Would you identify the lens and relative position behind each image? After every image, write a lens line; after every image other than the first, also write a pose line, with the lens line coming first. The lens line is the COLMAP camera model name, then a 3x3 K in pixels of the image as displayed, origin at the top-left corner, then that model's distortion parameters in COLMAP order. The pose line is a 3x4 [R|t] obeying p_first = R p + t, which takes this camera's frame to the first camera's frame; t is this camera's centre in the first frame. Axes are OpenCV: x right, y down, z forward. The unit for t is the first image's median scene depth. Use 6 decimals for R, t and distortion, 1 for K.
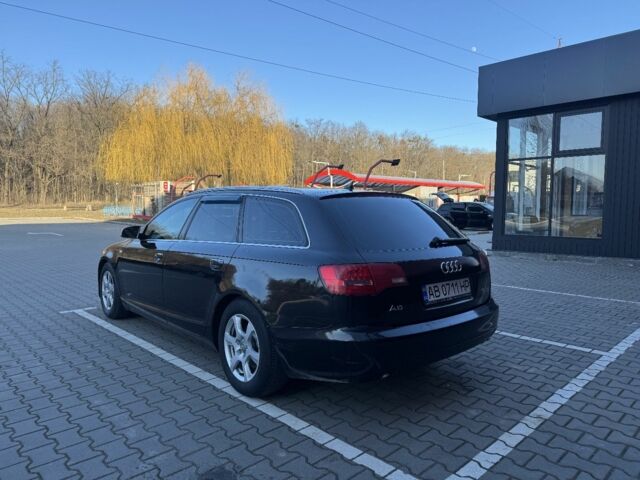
lens RADIAL K [[450.1, 0, 320.0], [0, 450.1, 240.0], [0, 0, 1]] dist [0.002855, 0.000827]
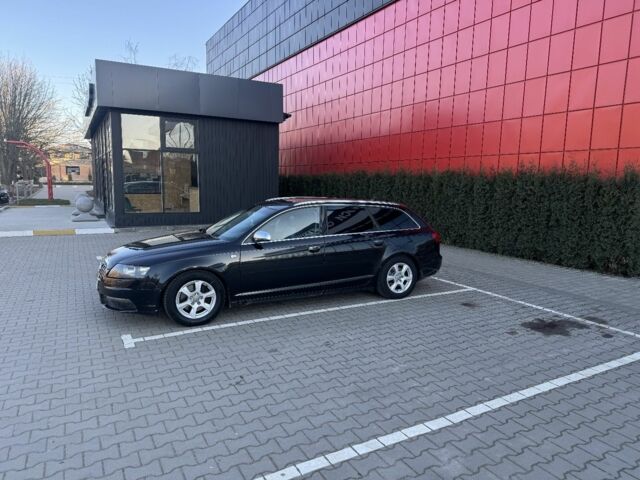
lens RADIAL K [[450.1, 0, 320.0], [0, 450.1, 240.0], [0, 0, 1]] dist [0.002855, 0.000827]
pose [[0.249933, -0.120997, 0.960673, -0.704073], [0.047168, 0.992505, 0.112735, -0.060204], [-0.967114, 0.017137, 0.253767, 0.253544]]
